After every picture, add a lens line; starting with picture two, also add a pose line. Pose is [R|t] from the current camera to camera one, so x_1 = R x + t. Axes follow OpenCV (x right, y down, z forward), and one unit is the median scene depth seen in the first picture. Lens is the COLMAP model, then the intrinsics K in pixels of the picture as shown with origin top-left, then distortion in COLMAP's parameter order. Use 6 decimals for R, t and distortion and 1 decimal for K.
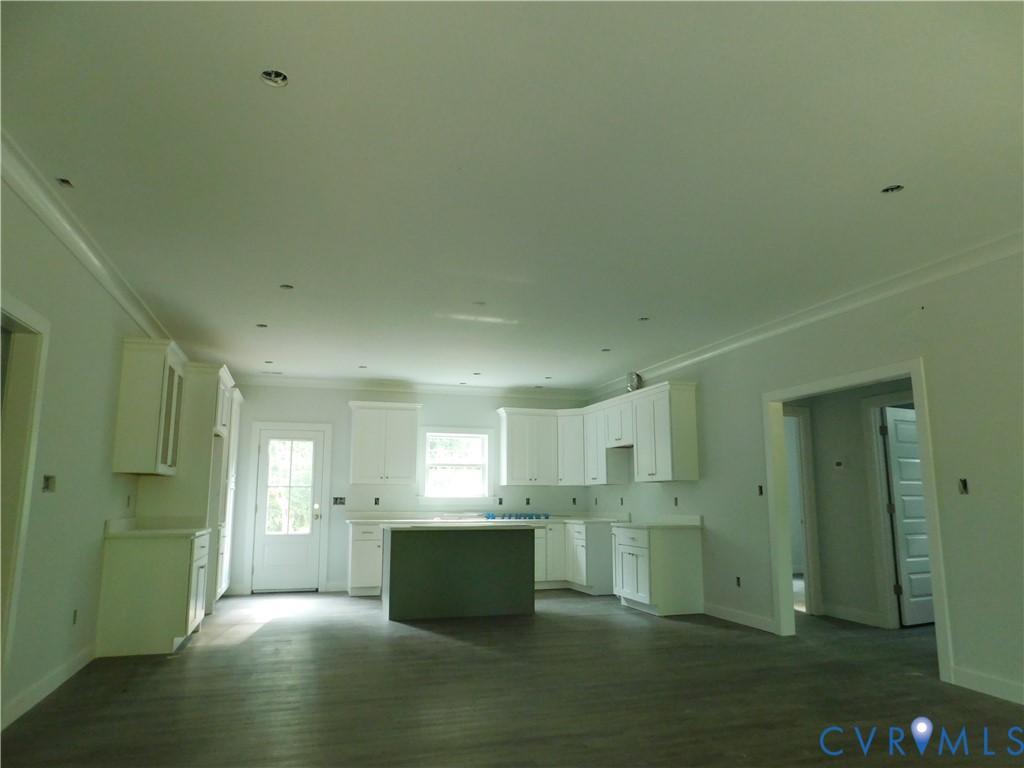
lens RADIAL K [[679.1, 0, 512.2], [0, 679.1, 384.0], [0, 0, 1]] dist [-0.021214, 0.007522]
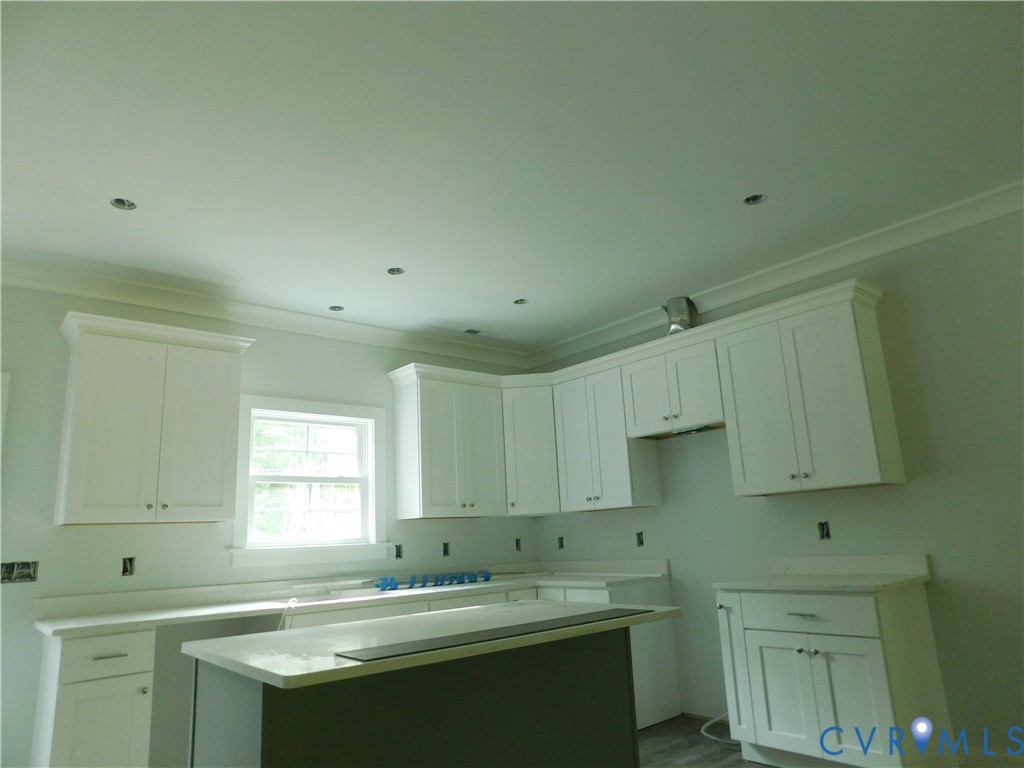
lens RADIAL K [[679.1, 0, 510.7], [0, 679.1, 383.3], [0, 0, 1]] dist [-0.021214, 0.007522]
pose [[0.921973, 0.041671, 0.385006, -0.147786], [-0.015548, 0.997375, -0.070717, 0.088388], [-0.386942, 0.059213, 0.920201, 0.531908]]
